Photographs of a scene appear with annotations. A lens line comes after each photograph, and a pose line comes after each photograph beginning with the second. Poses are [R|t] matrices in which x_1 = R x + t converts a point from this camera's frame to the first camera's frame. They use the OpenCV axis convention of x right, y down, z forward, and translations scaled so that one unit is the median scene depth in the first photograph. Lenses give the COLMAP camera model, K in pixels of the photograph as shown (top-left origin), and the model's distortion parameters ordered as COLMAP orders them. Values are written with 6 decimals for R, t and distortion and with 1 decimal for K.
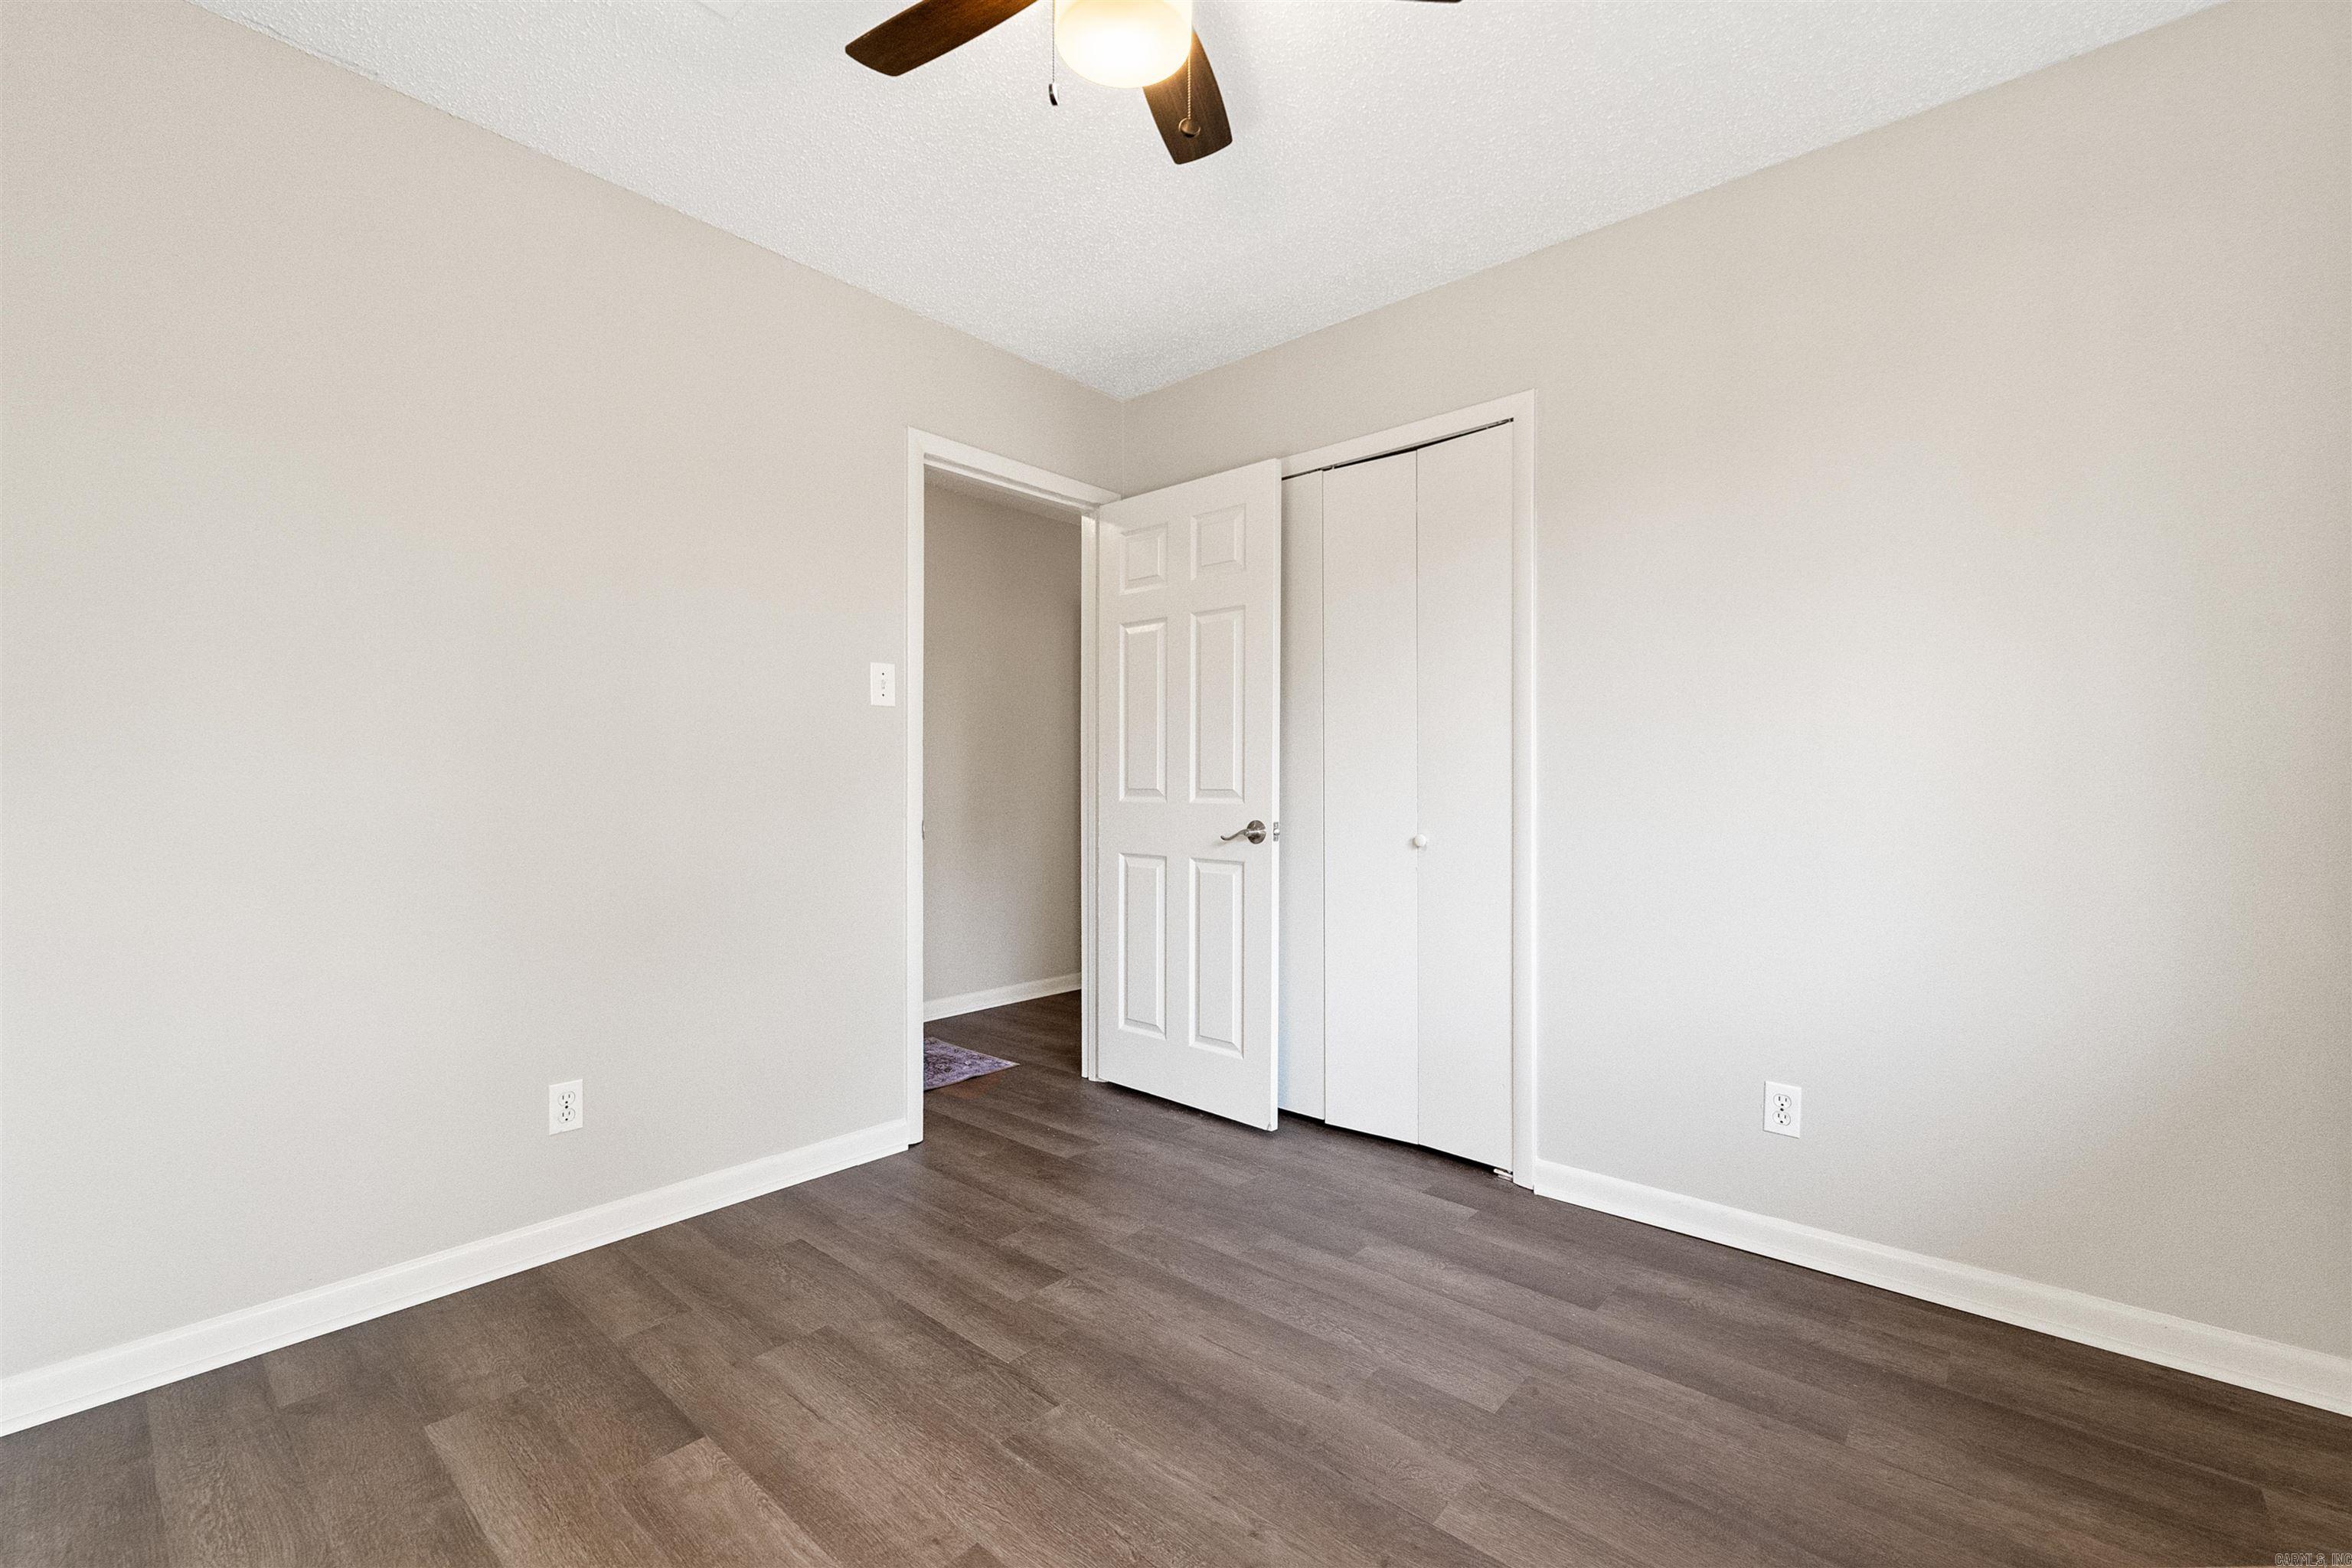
lens RADIAL K [[971.8, 0, 1177.4], [0, 971.8, 793.3], [0, 0, 1]] dist [-0.000474, -0.000784]
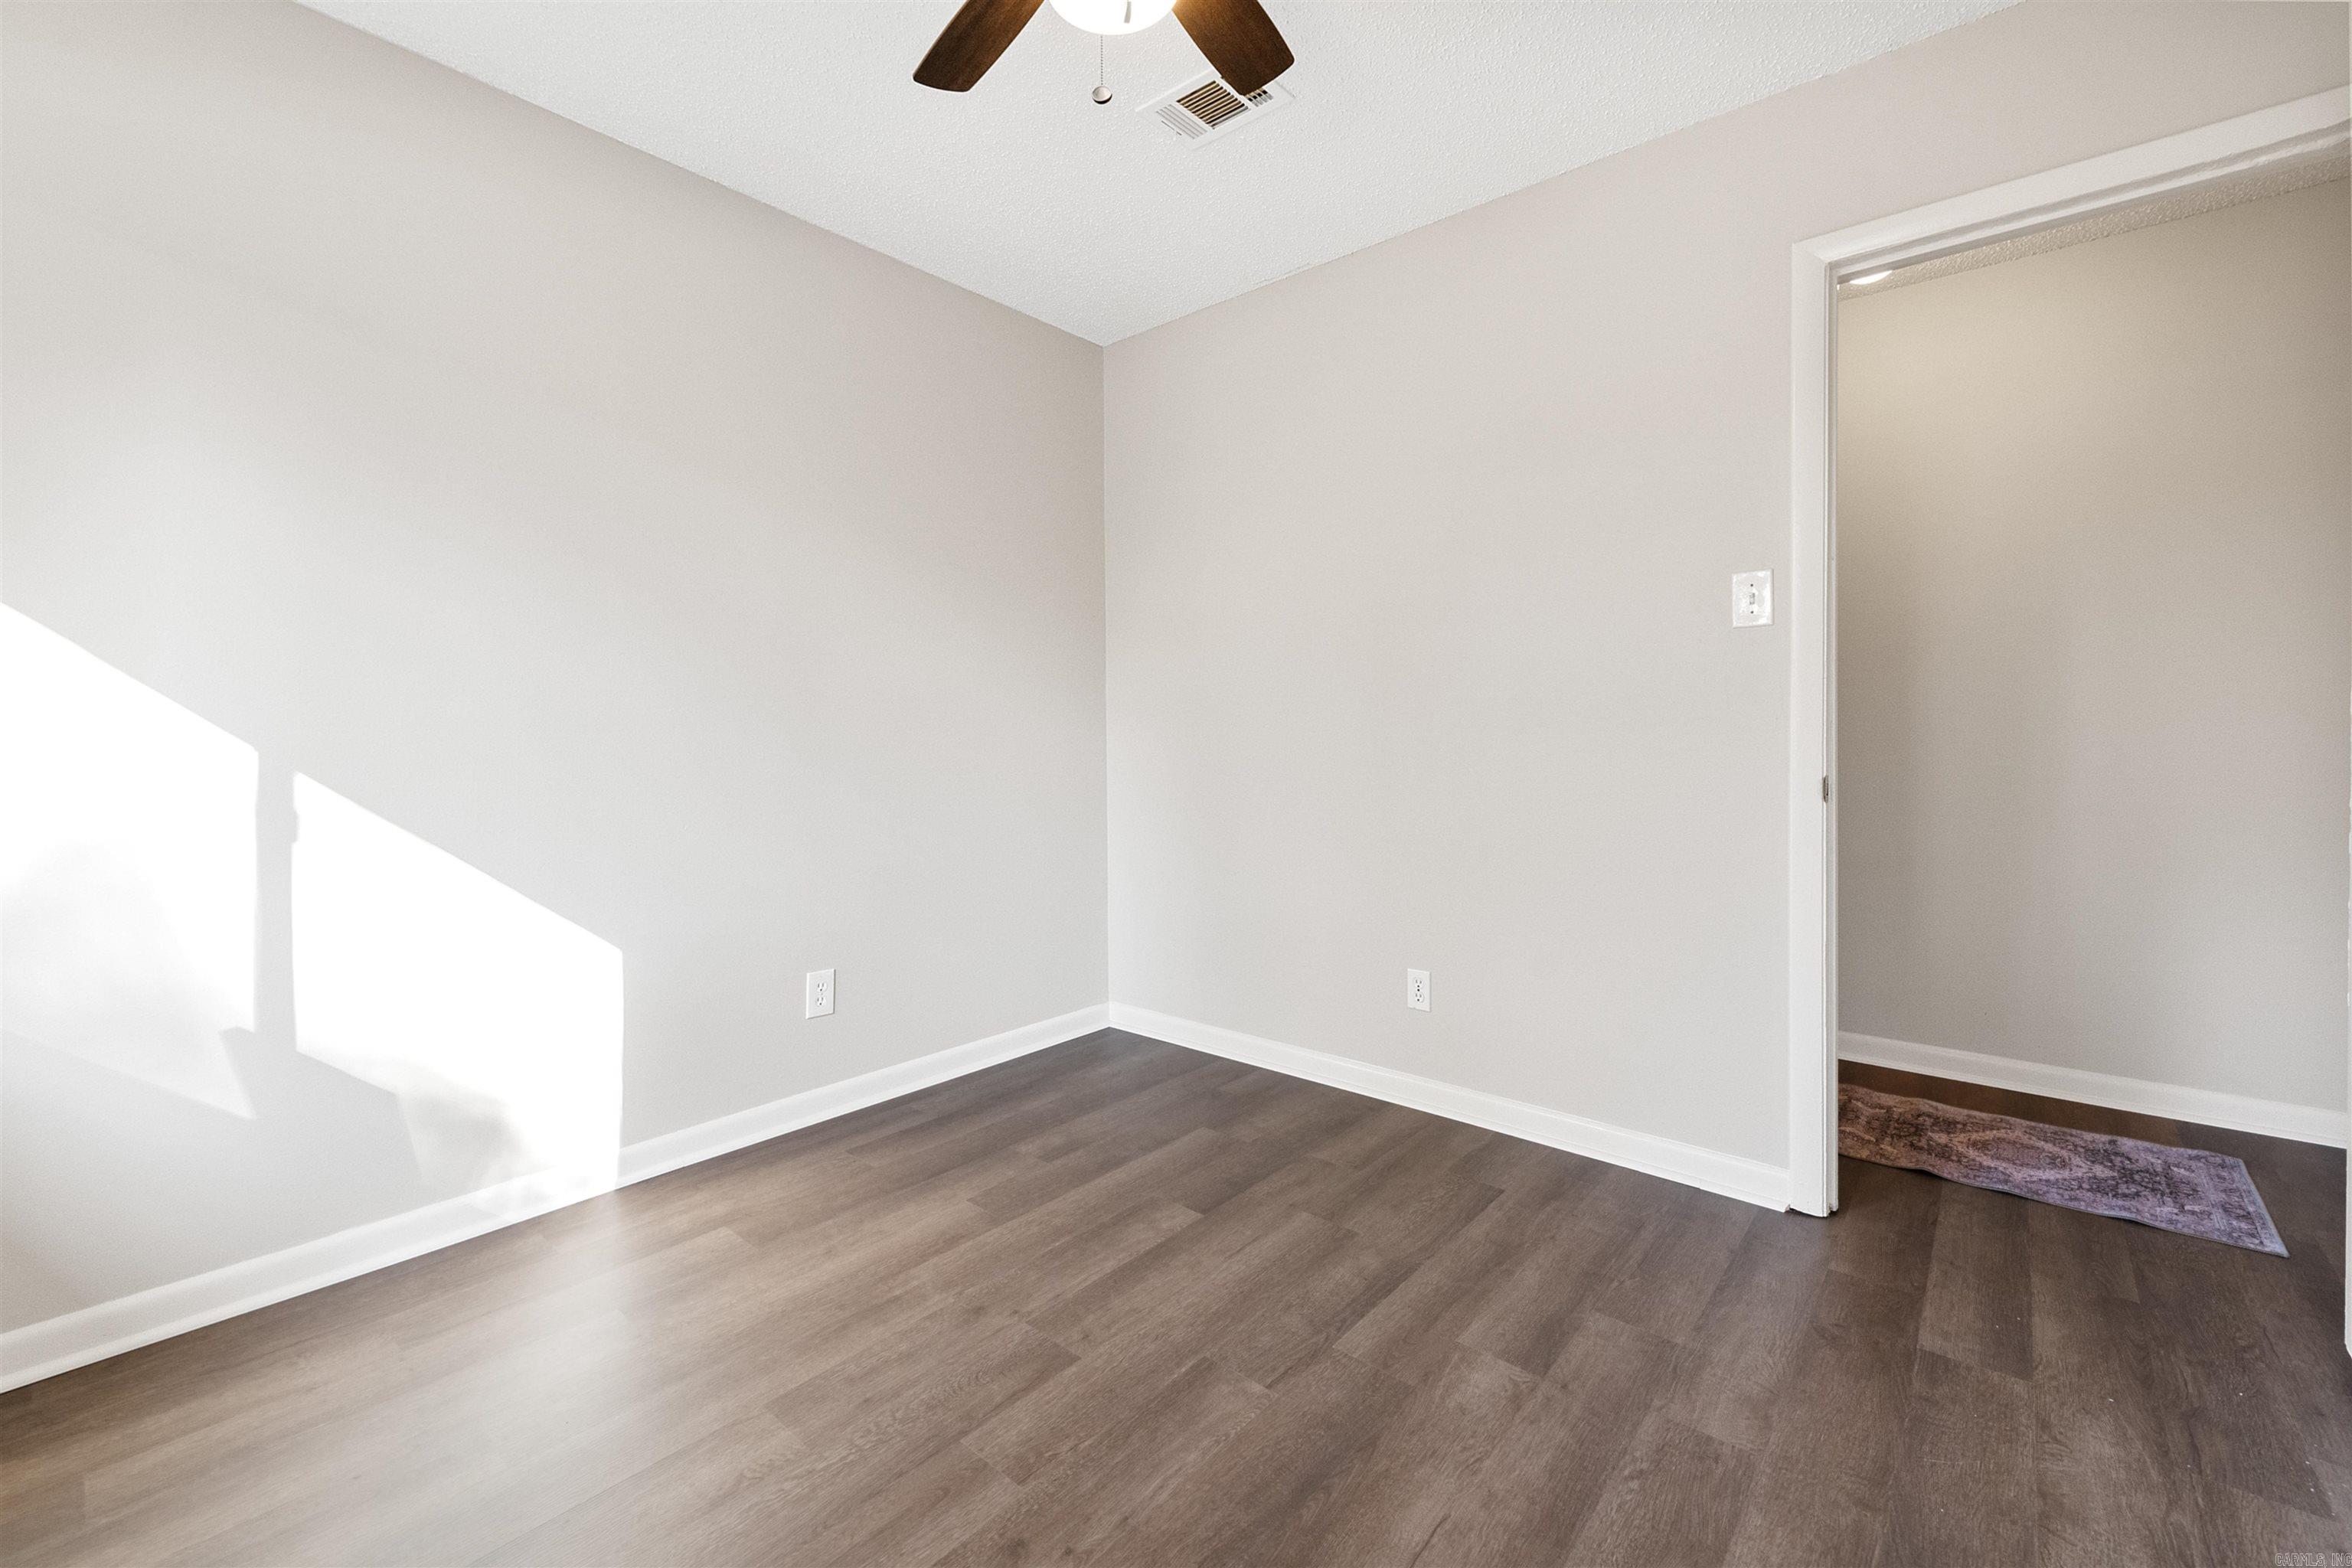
lens RADIAL K [[971.8, 0, 1164.3], [0, 971.8, 763.4], [0, 0, 1]] dist [-0.000474, -0.000784]
pose [[-0.003772, 0.028353, -0.999591, 0.695039], [0.000030, 0.999598, 0.028353, -0.001446], [0.999993, 0.000077, -0.003772, 0.784751]]
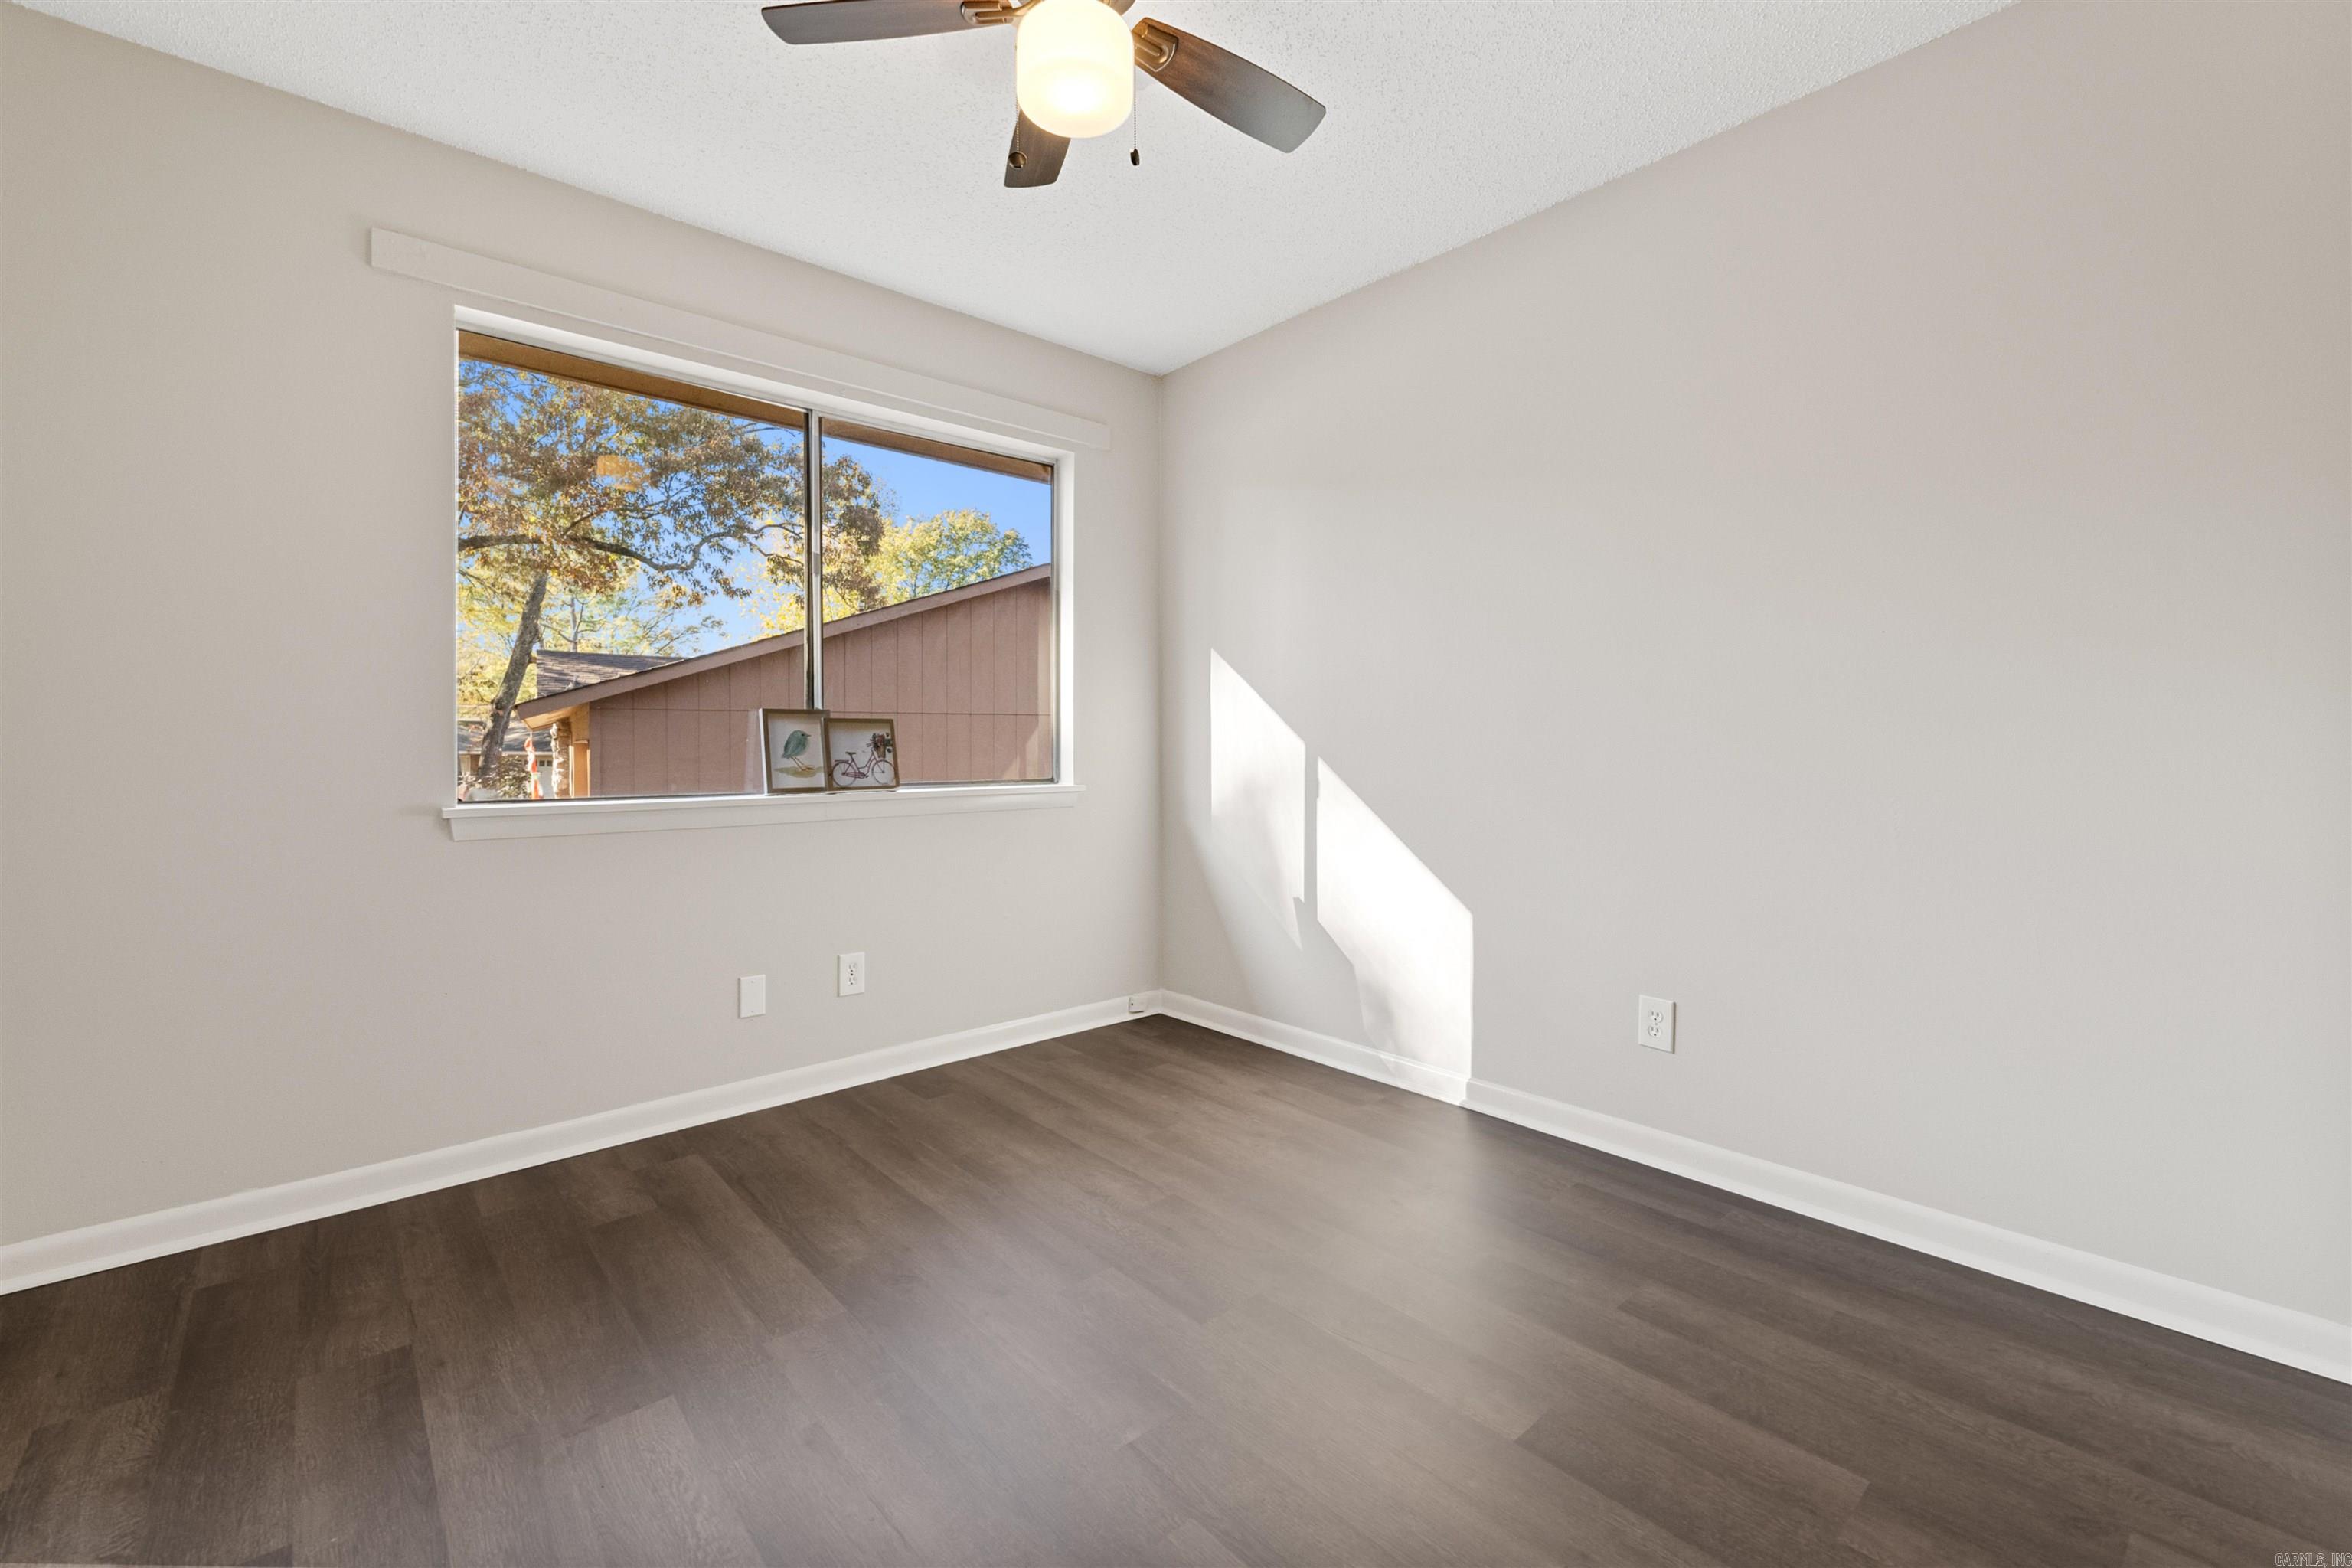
lens RADIAL K [[971.8, 0, 1164.4], [0, 971.8, 767.6], [0, 0, 1]] dist [-0.000474, -0.000784]
pose [[-0.989515, -0.000935, 0.144425, -0.242171], [0.003146, 0.999602, 0.028026, 0.004667], [-0.144394, 0.028186, -0.989119, 1.590701]]
